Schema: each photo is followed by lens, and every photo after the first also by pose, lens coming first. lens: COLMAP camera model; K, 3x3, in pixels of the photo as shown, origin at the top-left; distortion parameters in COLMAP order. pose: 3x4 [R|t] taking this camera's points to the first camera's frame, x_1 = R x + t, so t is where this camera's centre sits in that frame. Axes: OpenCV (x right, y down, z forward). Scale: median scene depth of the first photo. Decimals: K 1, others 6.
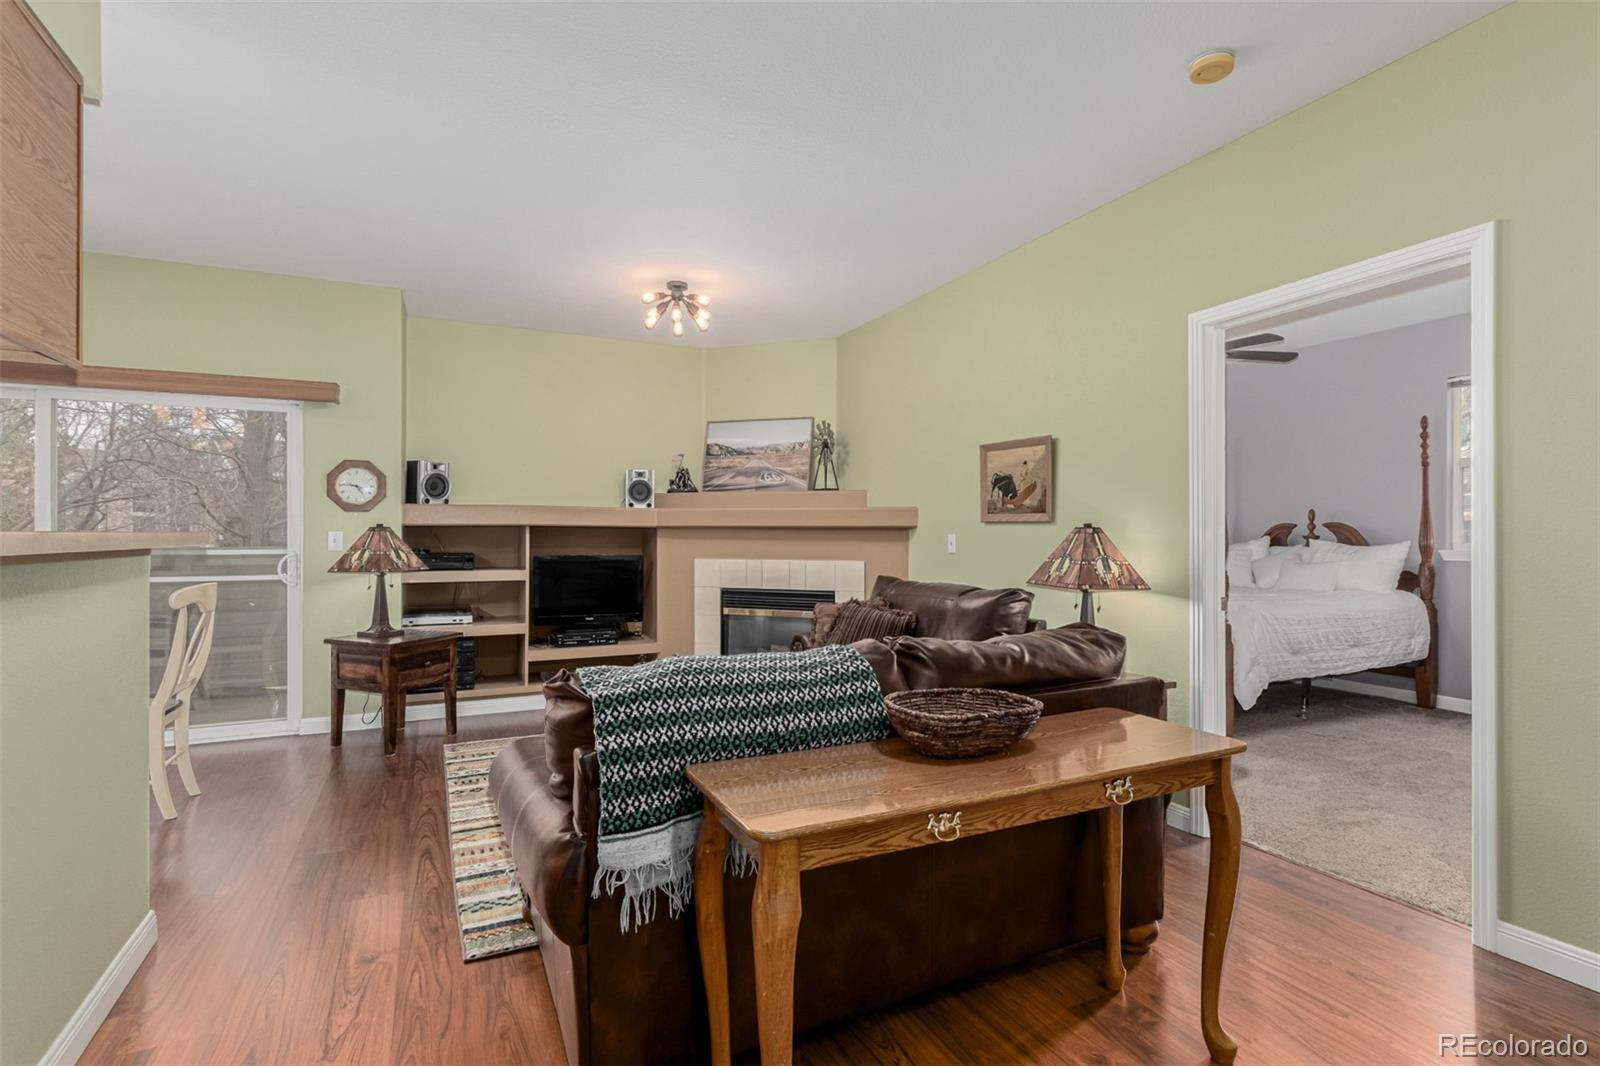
lens RADIAL K [[756.2, 0, 792.7], [0, 756.2, 533.5], [0, 0, 1]] dist [0.003378, 0.001253]
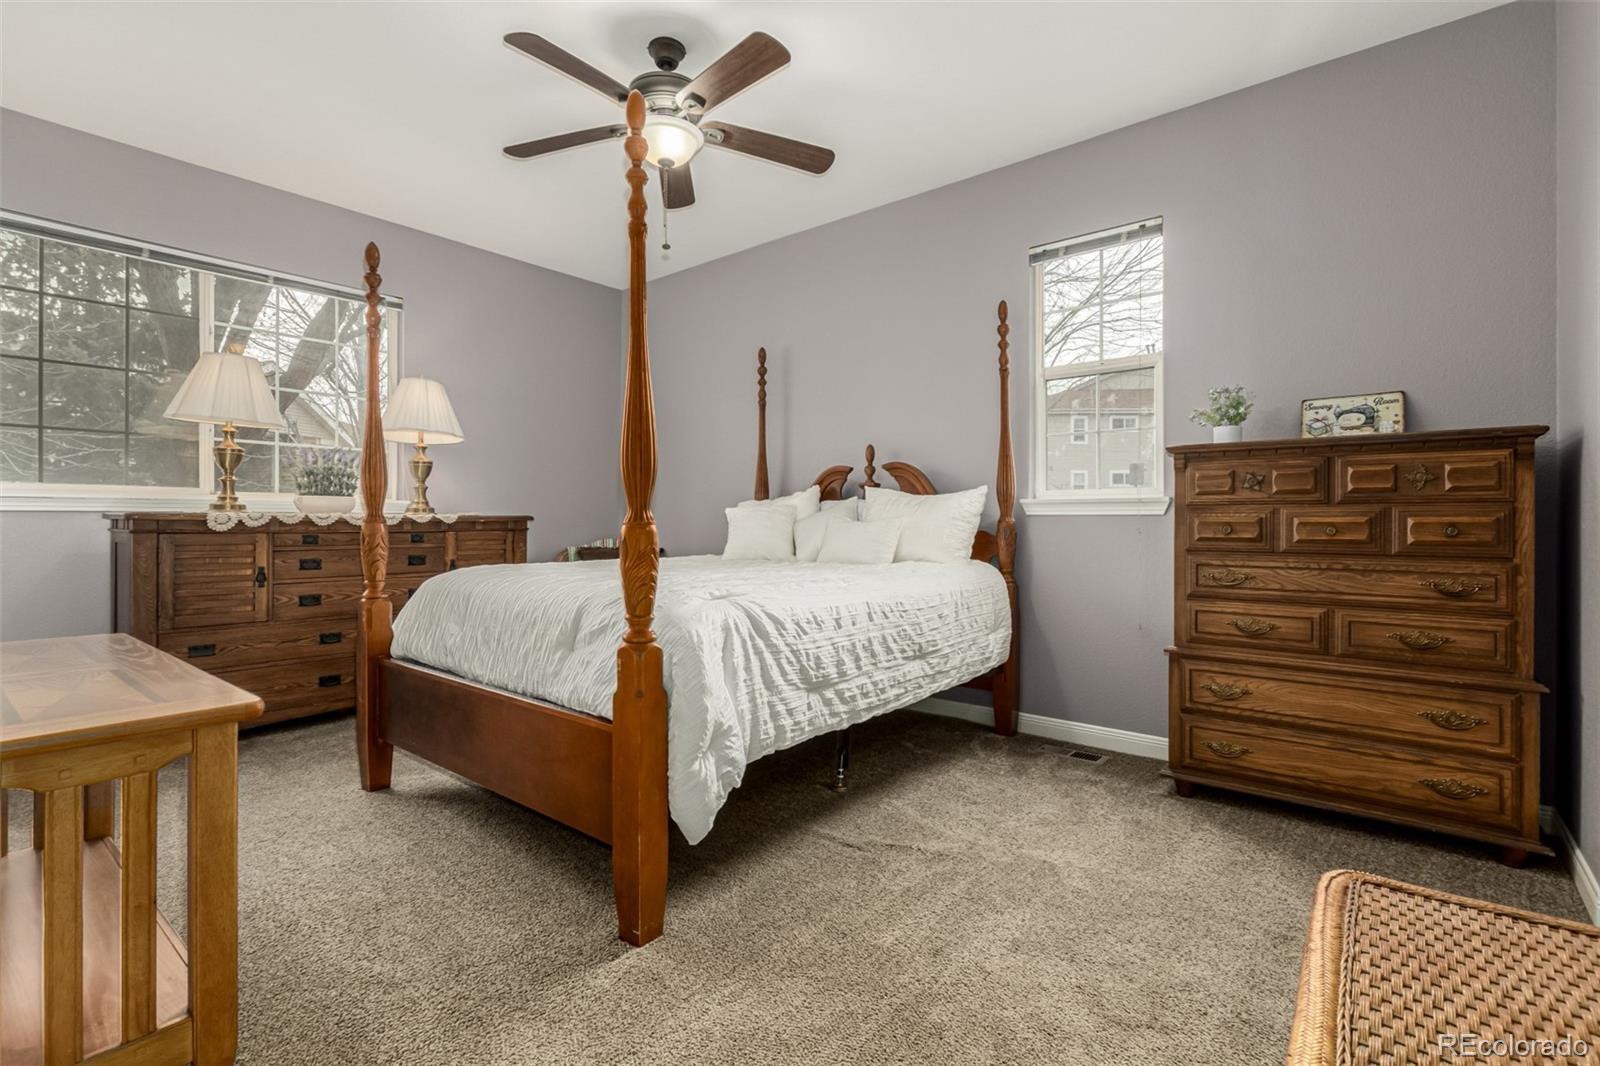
lens RADIAL K [[738.1, 0, 795.4], [0, 738.1, 518.3], [0, 0, 1]] dist [-0.001731, -0.000207]
pose [[0.902371, 0.000830, 0.430959, 0.387331], [0.000592, 0.999995, -0.003166, 0.041266], [-0.430960, 0.003112, 0.902366, 0.492969]]
